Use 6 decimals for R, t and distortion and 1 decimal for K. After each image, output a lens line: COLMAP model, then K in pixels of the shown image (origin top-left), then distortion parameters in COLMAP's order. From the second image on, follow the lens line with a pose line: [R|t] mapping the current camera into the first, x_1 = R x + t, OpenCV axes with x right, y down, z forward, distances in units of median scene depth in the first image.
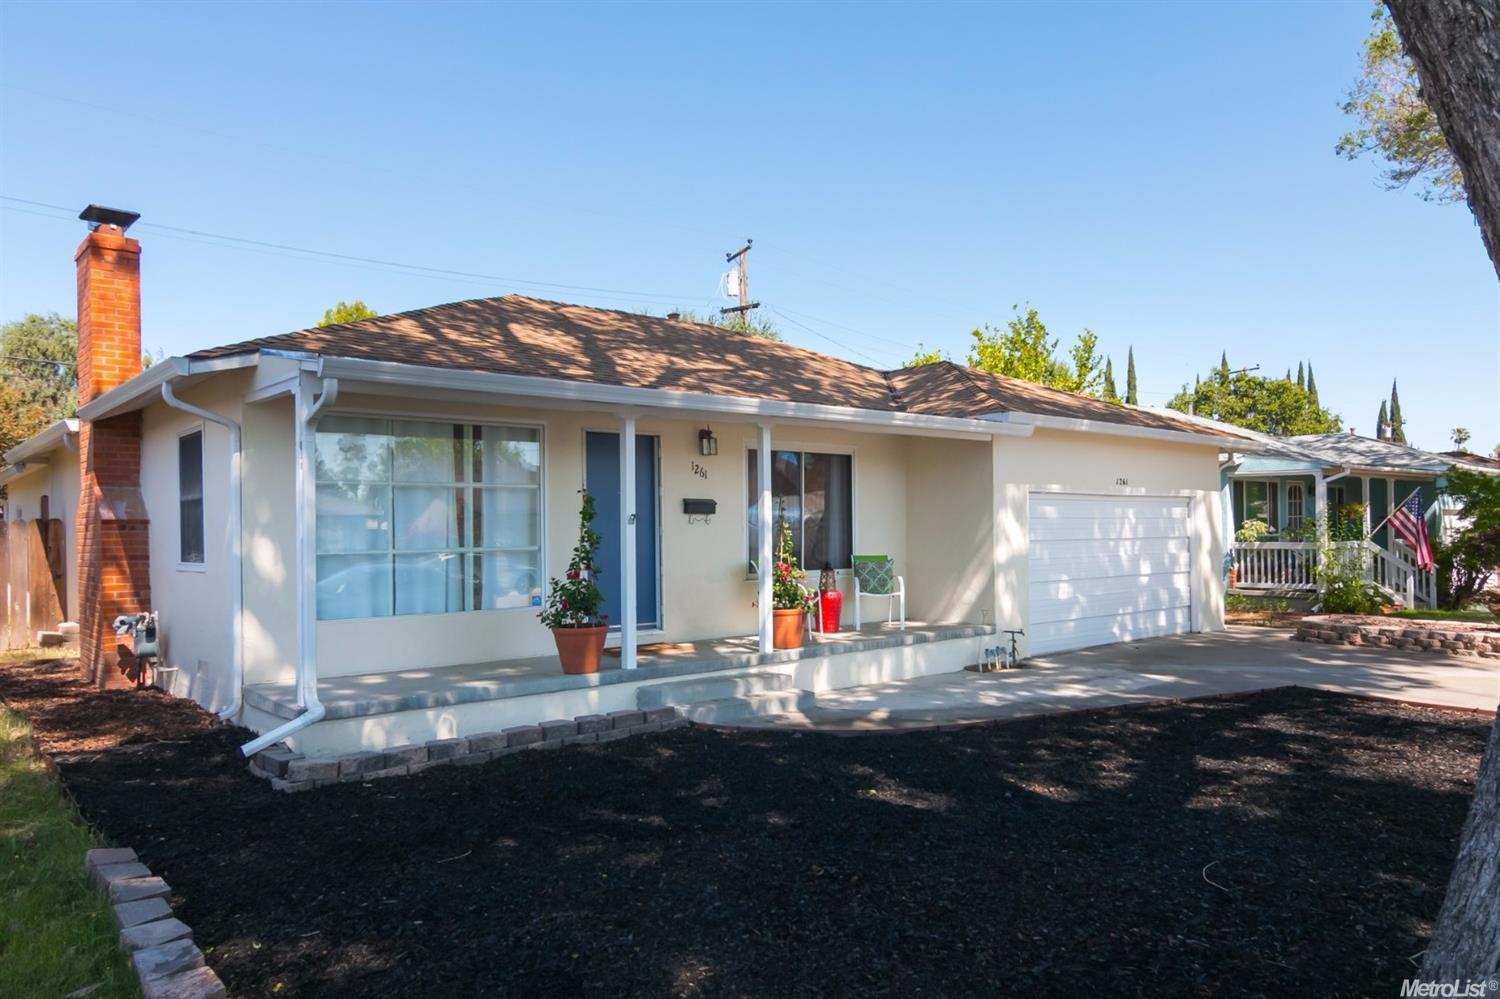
lens RADIAL K [[913.2, 0, 749.5], [0, 913.2, 518.9], [0, 0, 1]] dist [-0.008030, -0.001503]
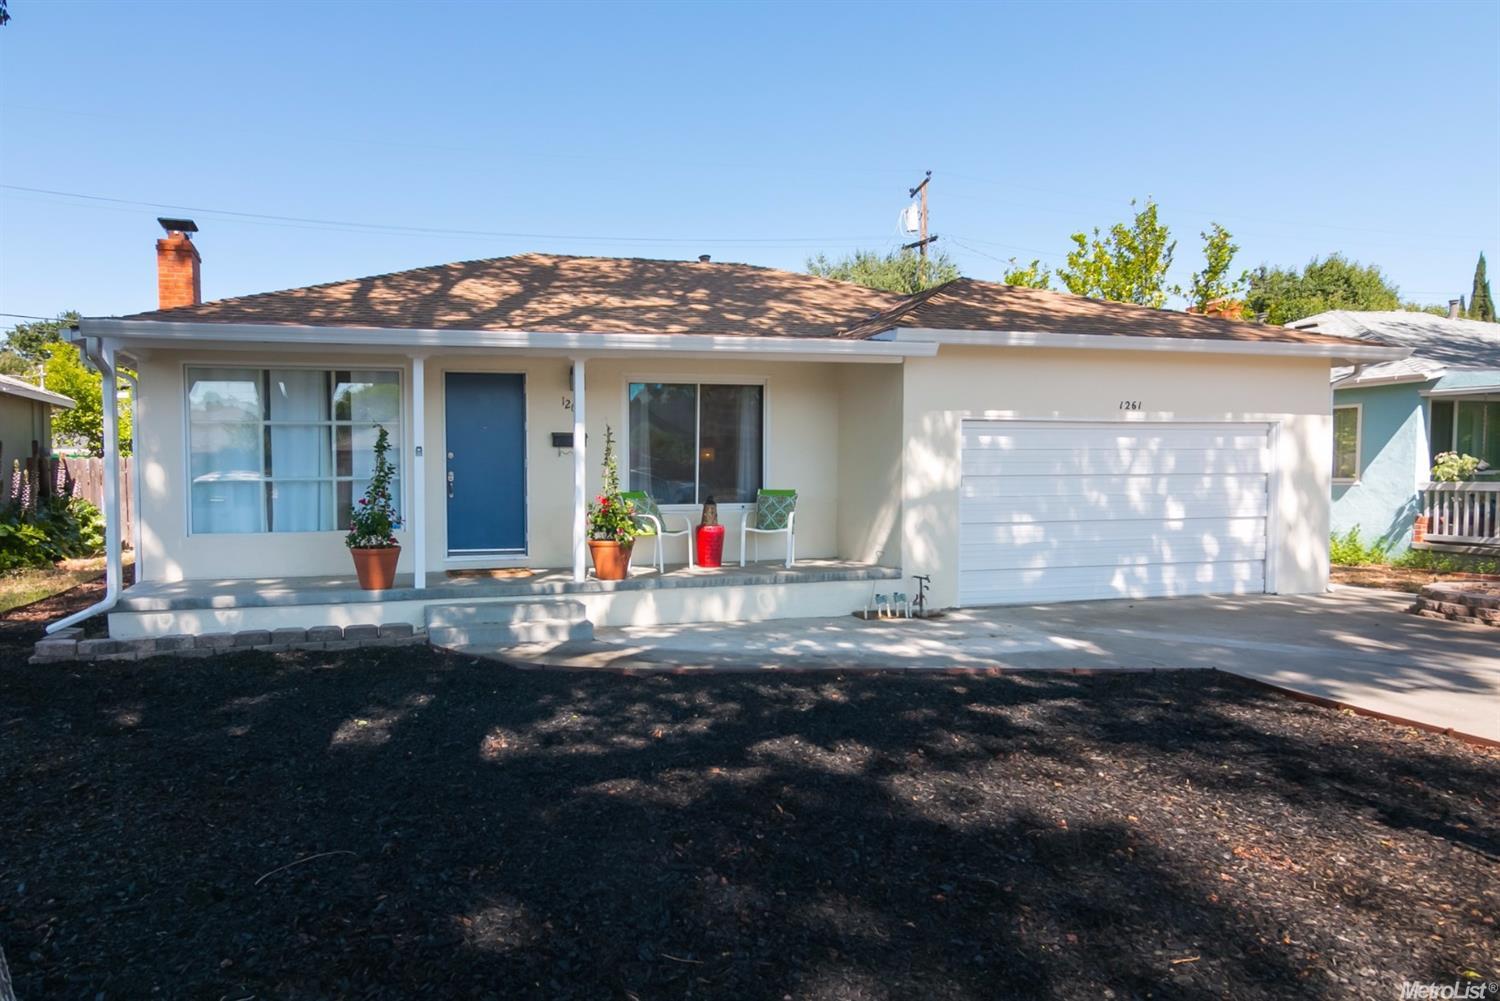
lens RADIAL K [[835.3, 0, 762.3], [0, 835.3, 498.8], [0, 0, 1]] dist [-0.003416, -0.001488]
pose [[0.909000, 0.018064, -0.416404, 0.489426], [0.002515, 0.998804, 0.048819, 0.006854], [0.416788, -0.045424, 0.907868, 0.198549]]
